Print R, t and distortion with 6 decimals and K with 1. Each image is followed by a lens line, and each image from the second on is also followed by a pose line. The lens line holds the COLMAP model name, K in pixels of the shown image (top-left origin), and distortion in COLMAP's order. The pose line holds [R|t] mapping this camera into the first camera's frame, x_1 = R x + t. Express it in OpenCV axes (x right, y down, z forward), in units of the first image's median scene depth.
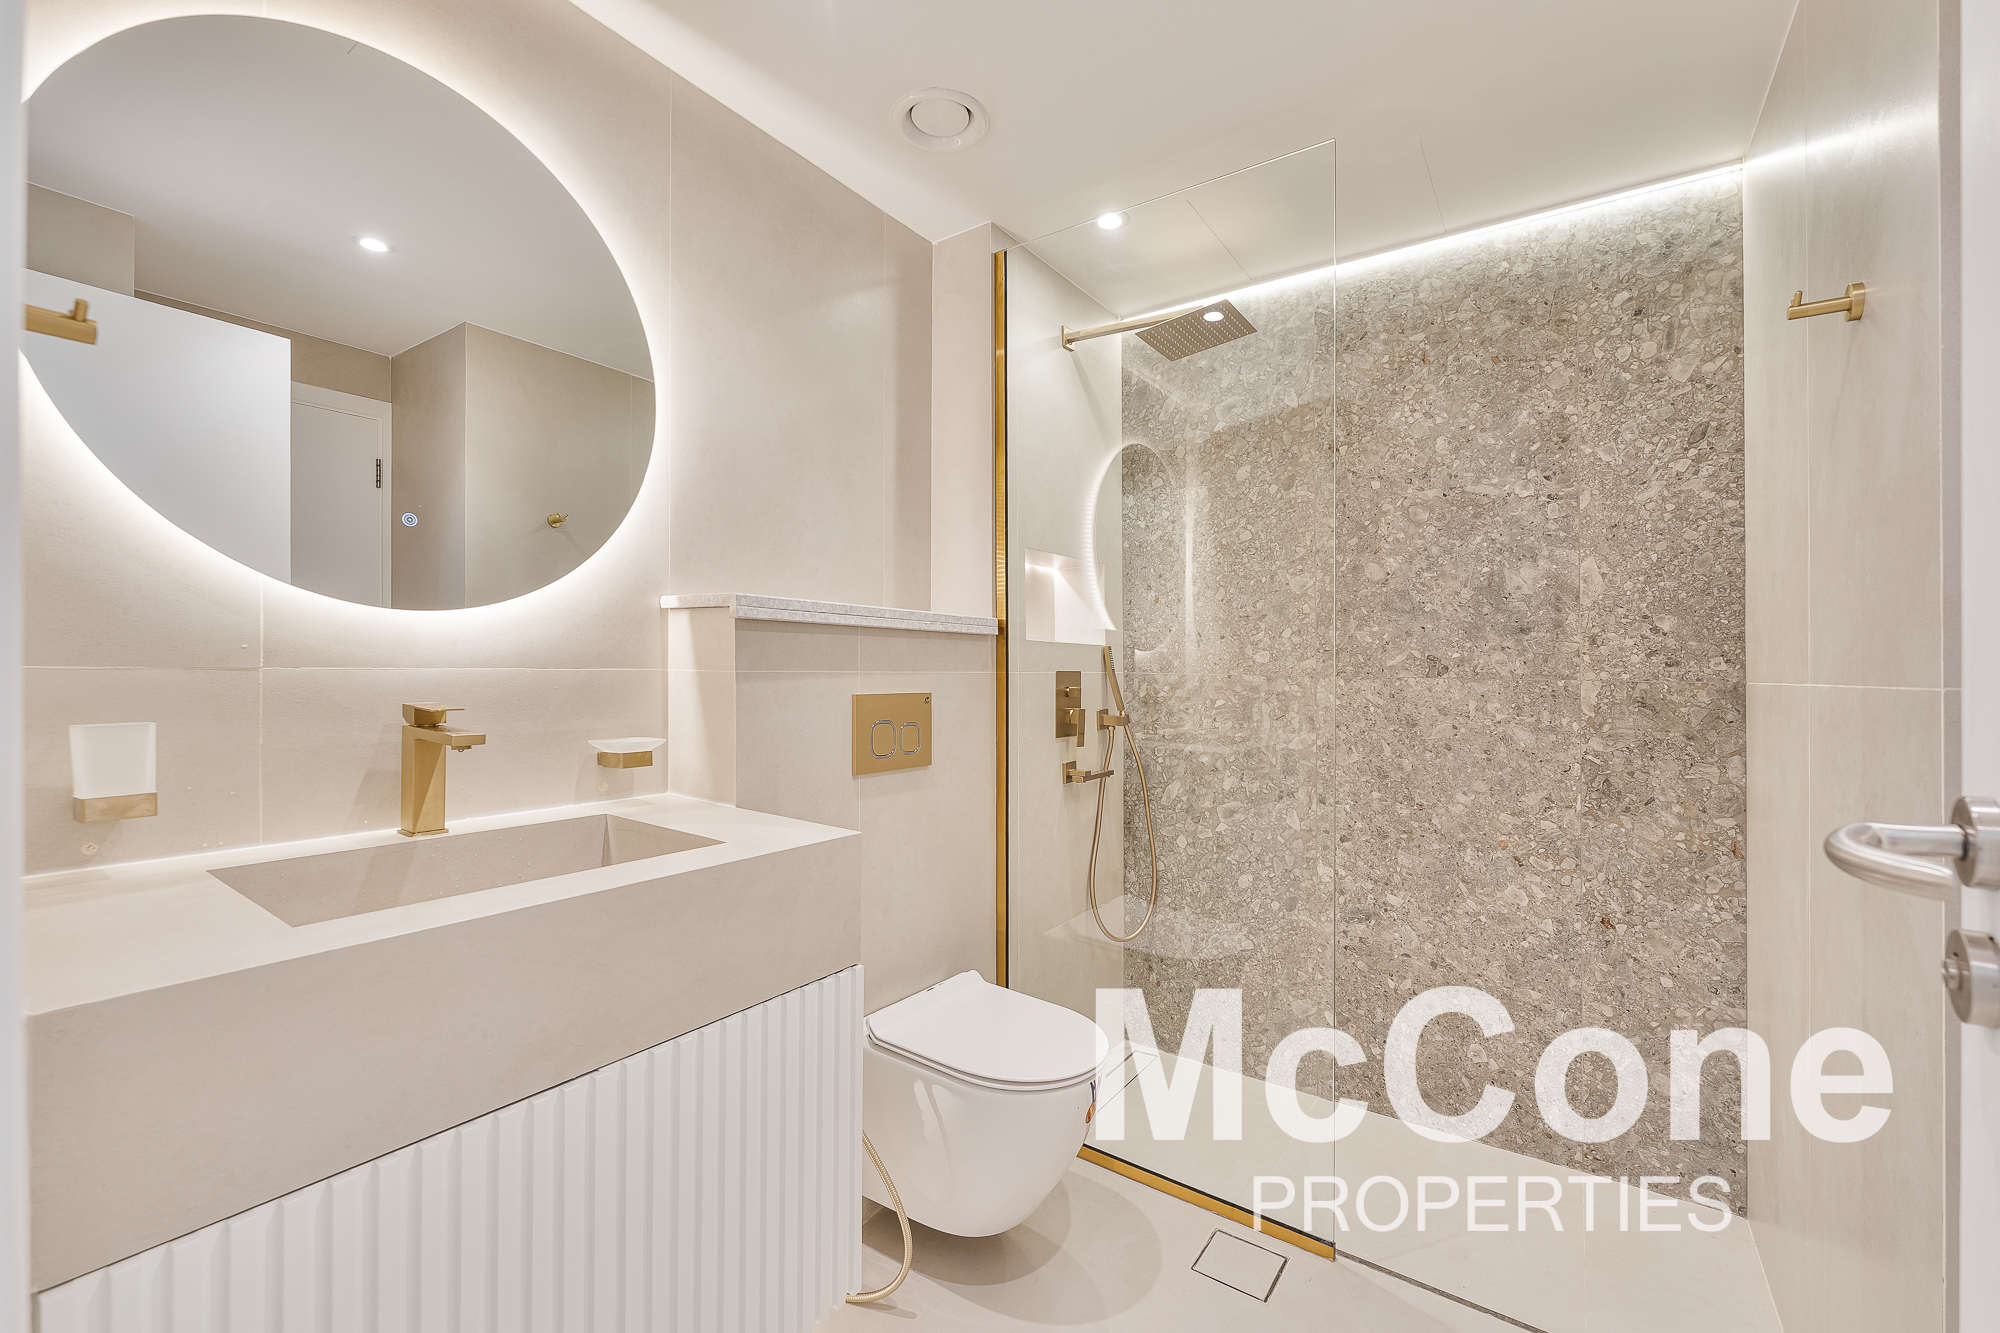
lens RADIAL K [[815.2, 0, 1000.0], [0, 815.2, 666.5], [0, 0, 1]] dist [-0.000327, -0.000065]
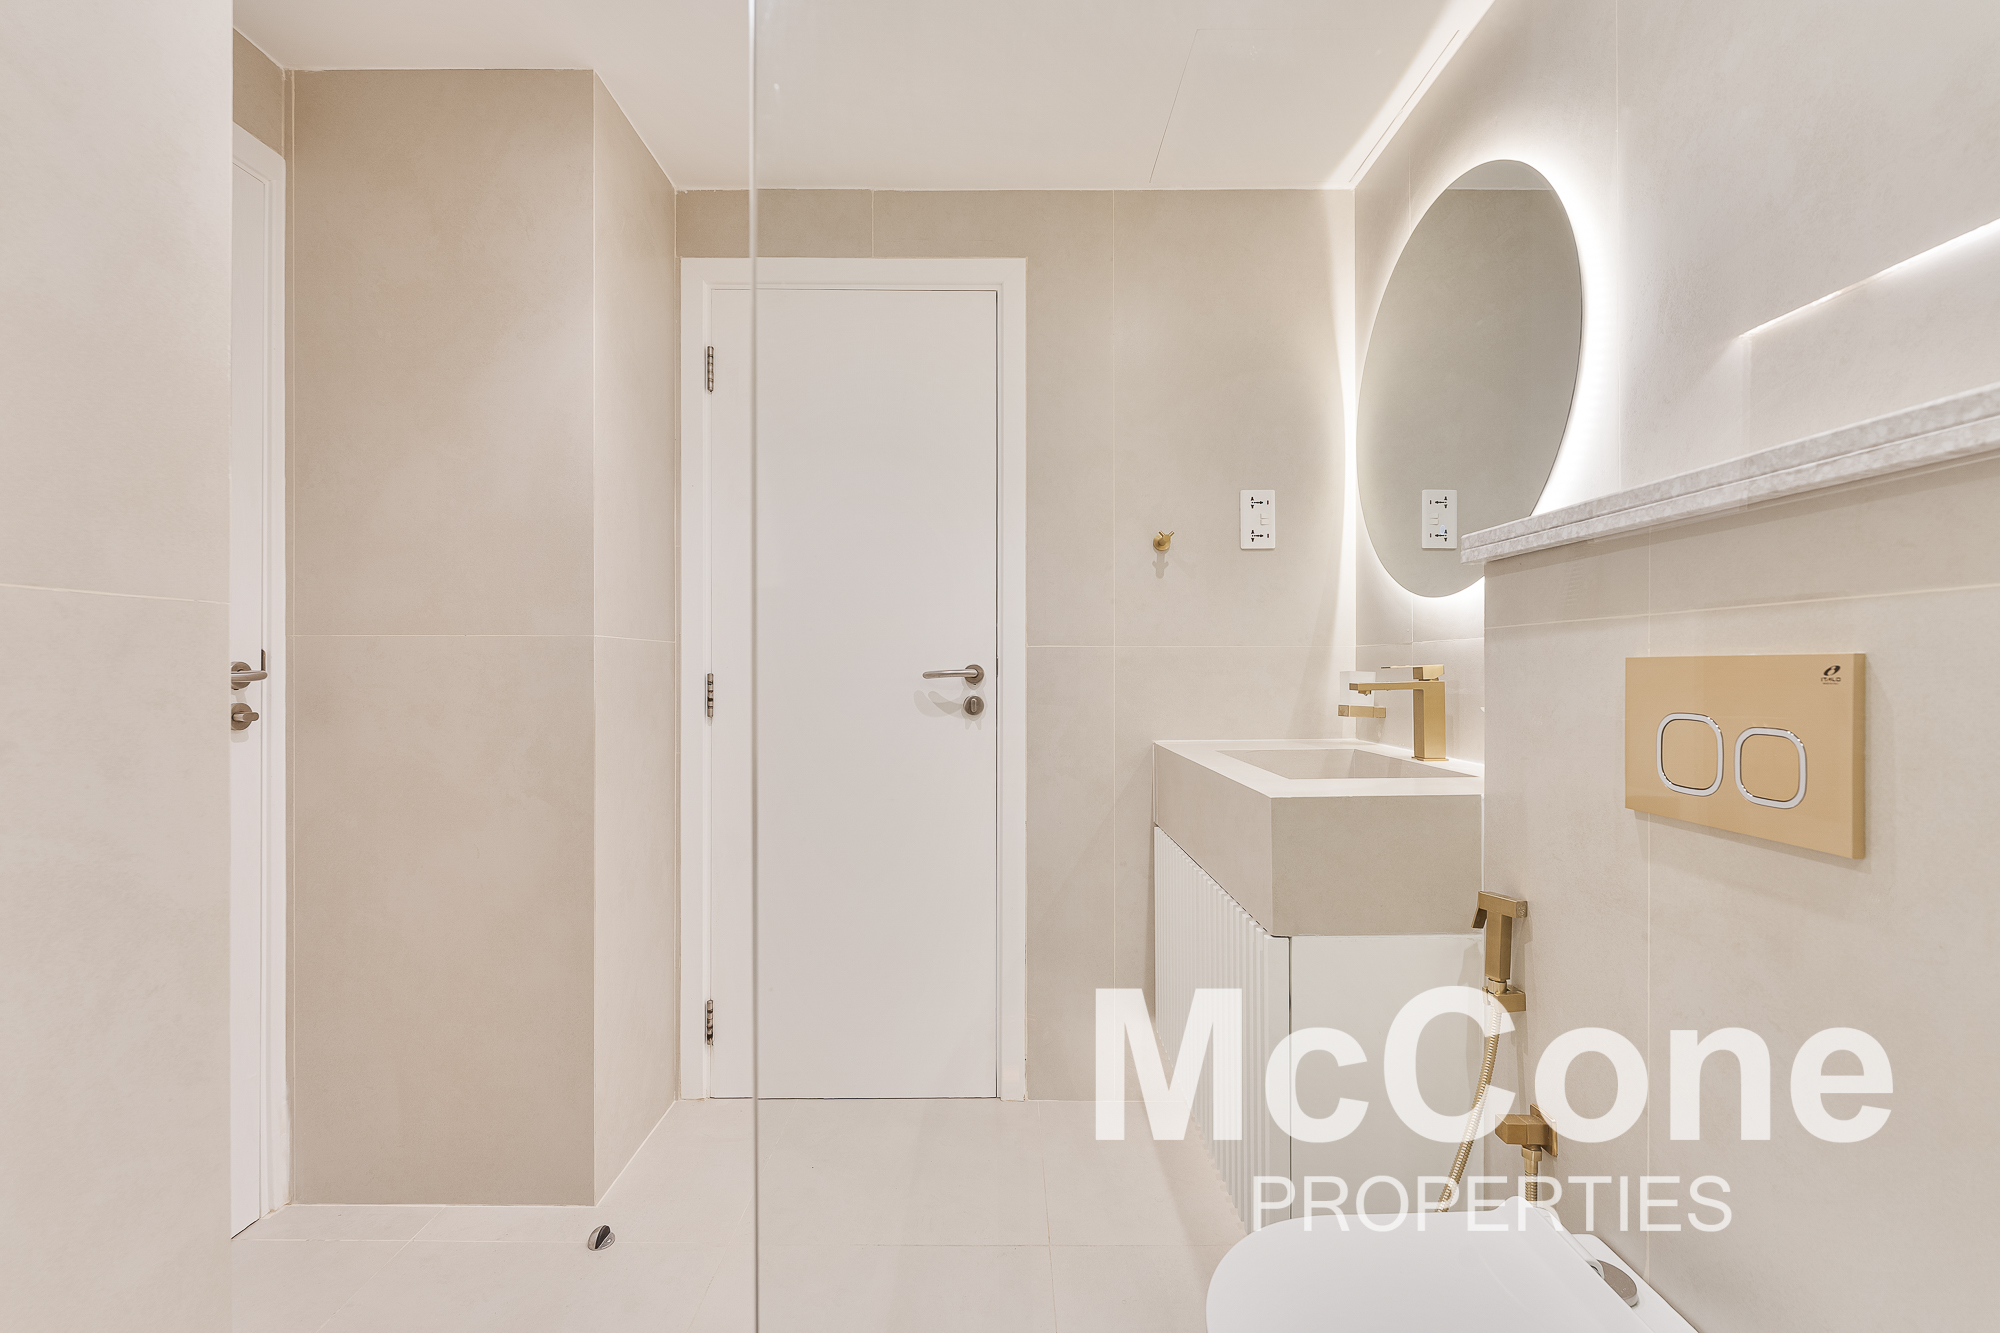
lens RADIAL K [[831.9, 0, 1000.0], [0, 831.9, 666.5], [0, 0, 1]] dist [-0.001024, 0.000198]
pose [[-0.810365, -0.016904, -0.585682, 0.327215], [-0.011618, 0.999851, -0.012782, 0.035608], [0.585811, -0.003553, -0.810440, 0.812808]]
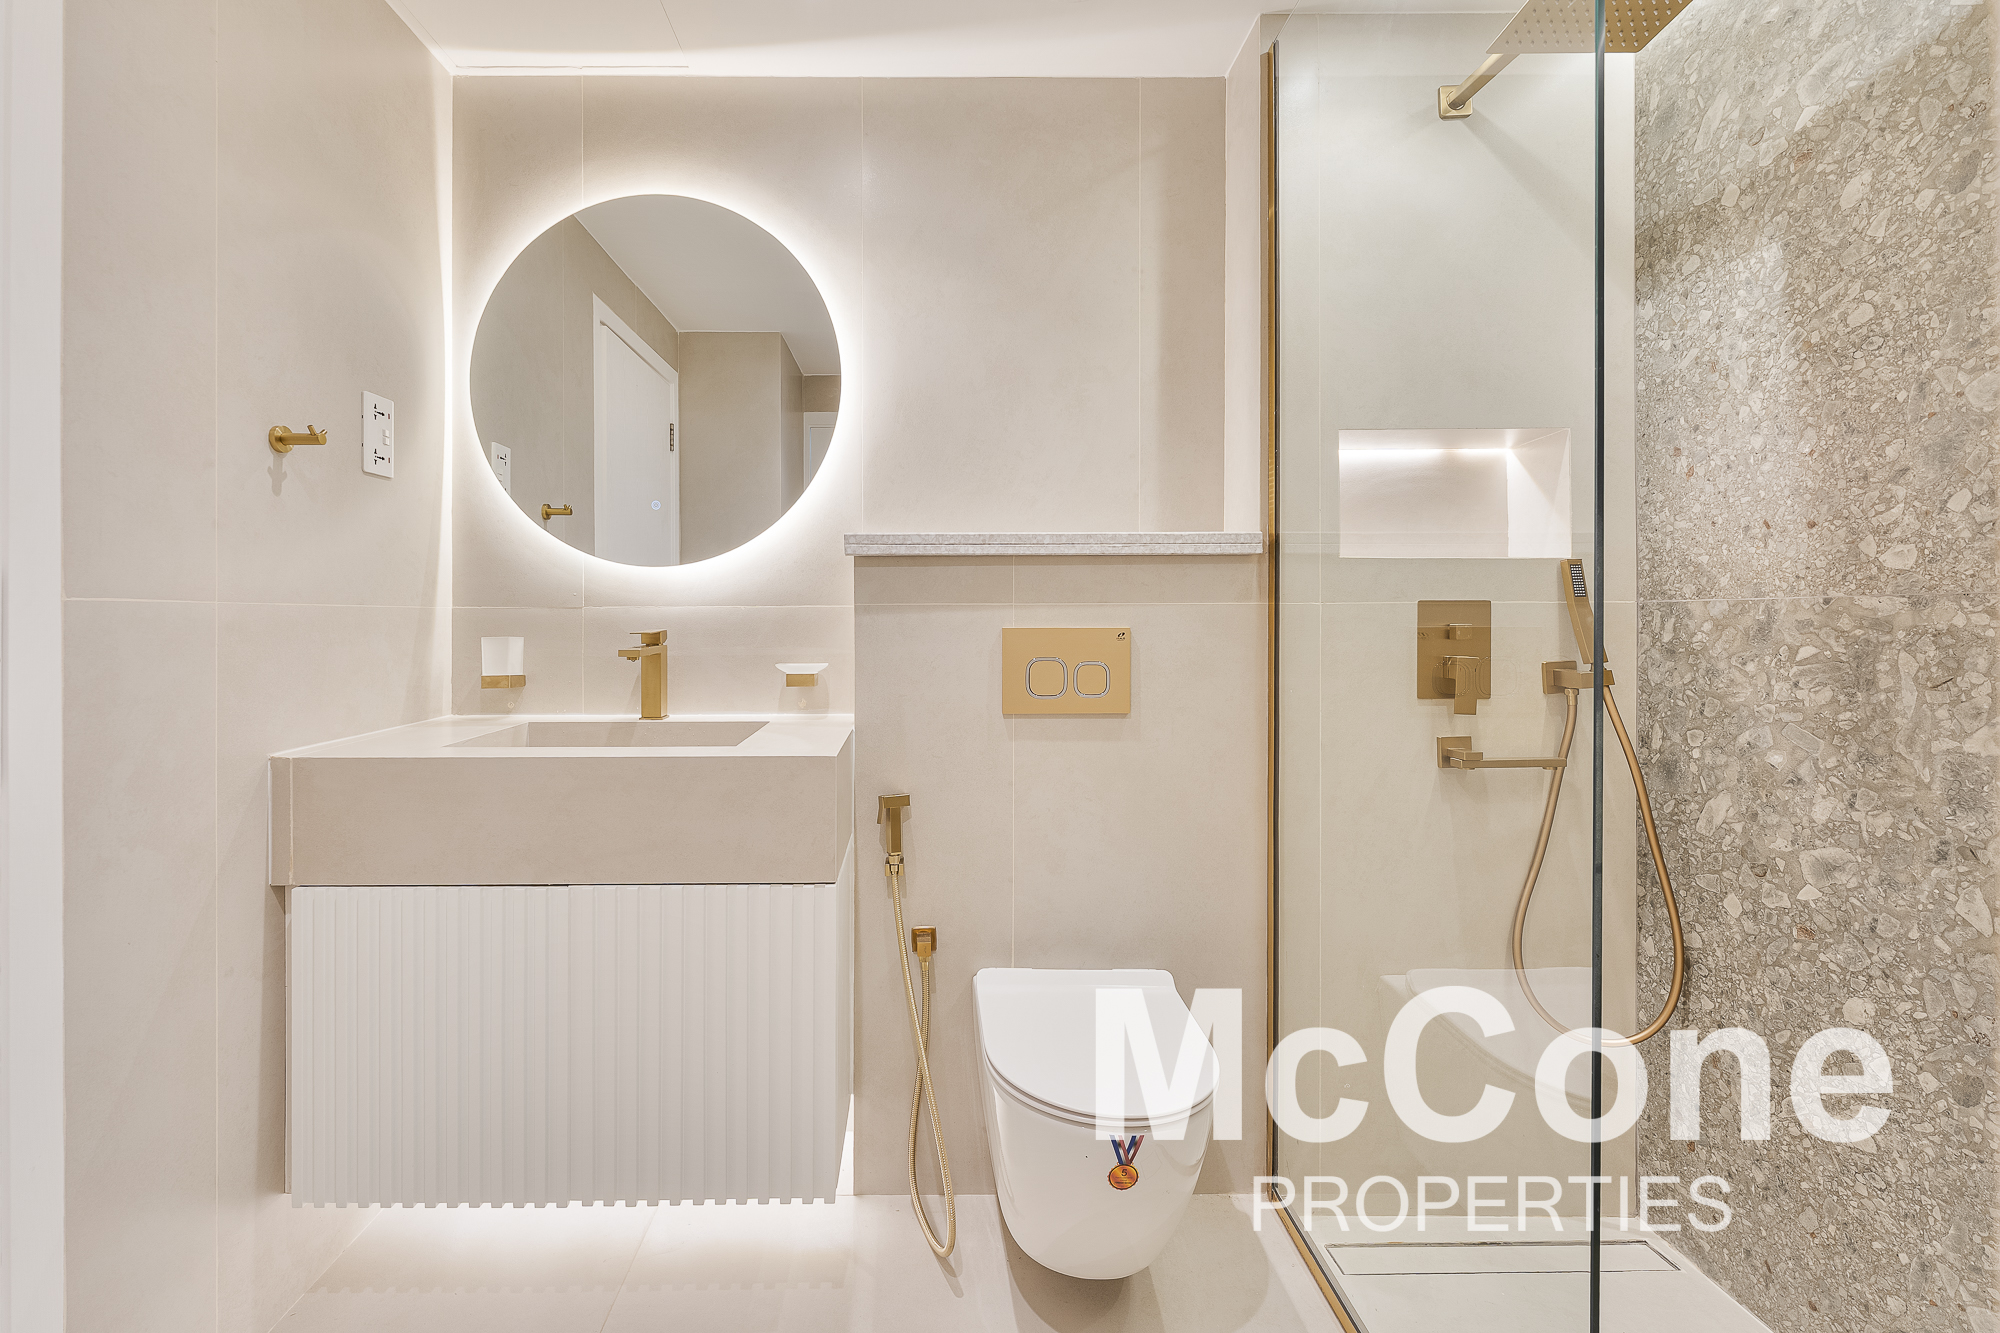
lens RADIAL K [[859.2, 0, 952.4], [0, 859.2, 628.3], [0, 0, 1]] dist [-0.001002, 0.000143]
pose [[0.589263, -0.009888, -0.807881, 0.400064], [0.012155, 0.999920, -0.003373, 0.025245], [0.807850, -0.007832, 0.589336, 0.248480]]
